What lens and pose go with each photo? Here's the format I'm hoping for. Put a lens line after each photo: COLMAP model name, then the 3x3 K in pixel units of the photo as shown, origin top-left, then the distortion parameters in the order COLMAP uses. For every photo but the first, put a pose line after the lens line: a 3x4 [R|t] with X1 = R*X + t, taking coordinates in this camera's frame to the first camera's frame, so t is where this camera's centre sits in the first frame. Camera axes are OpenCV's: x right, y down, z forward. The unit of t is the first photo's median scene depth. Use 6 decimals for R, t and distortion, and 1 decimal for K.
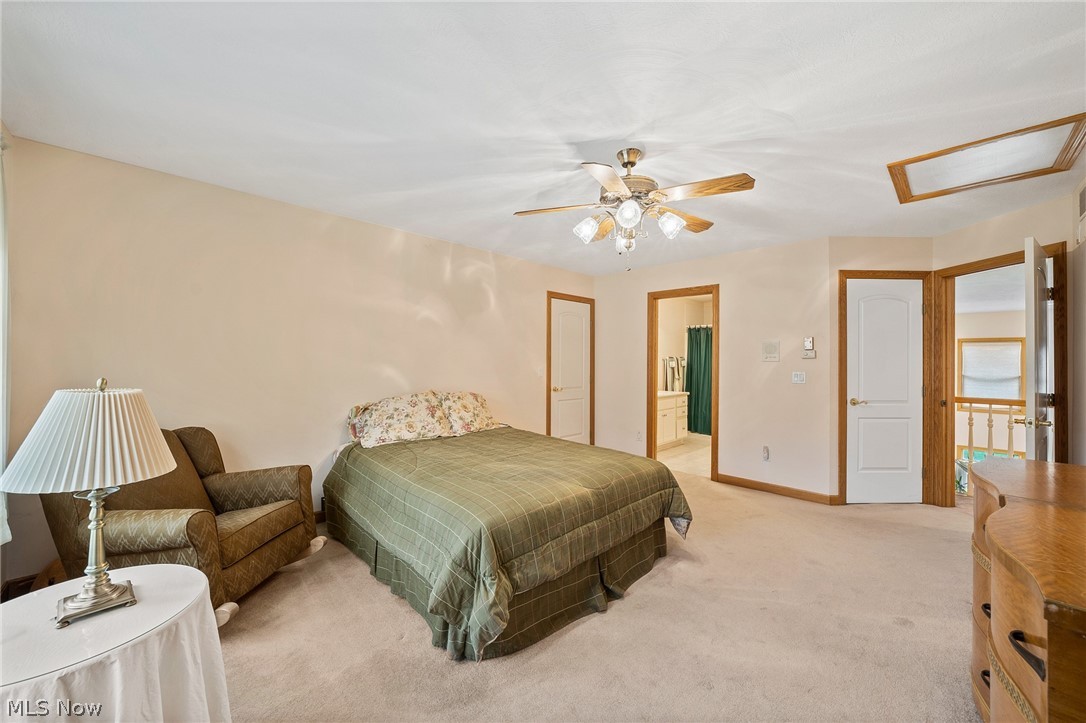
lens RADIAL K [[403.4, 0, 540.3], [0, 403.4, 360.3], [0, 0, 1]] dist [-0.008495, 0.001125]
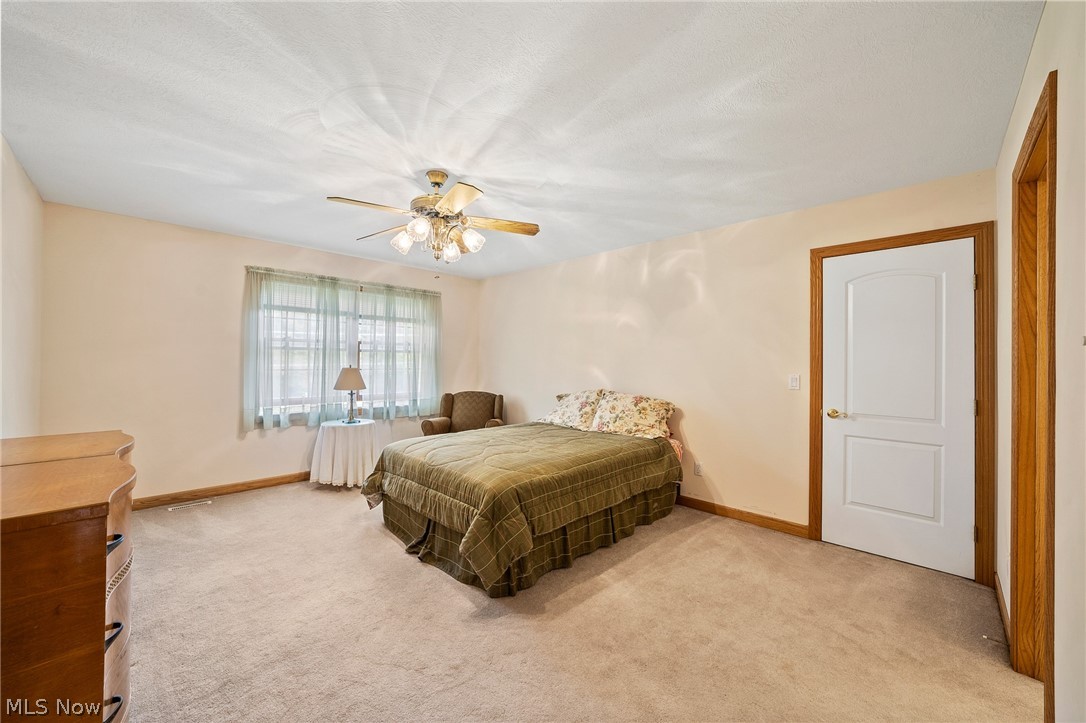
lens RADIAL K [[403.4, 0, 541.2], [0, 403.4, 361.3], [0, 0, 1]] dist [-0.008495, 0.001125]
pose [[0.022411, -0.005599, -0.999733, 0.587571], [-0.006120, 0.999965, -0.005738, 0.002924], [0.999730, 0.006247, 0.022376, 0.557254]]
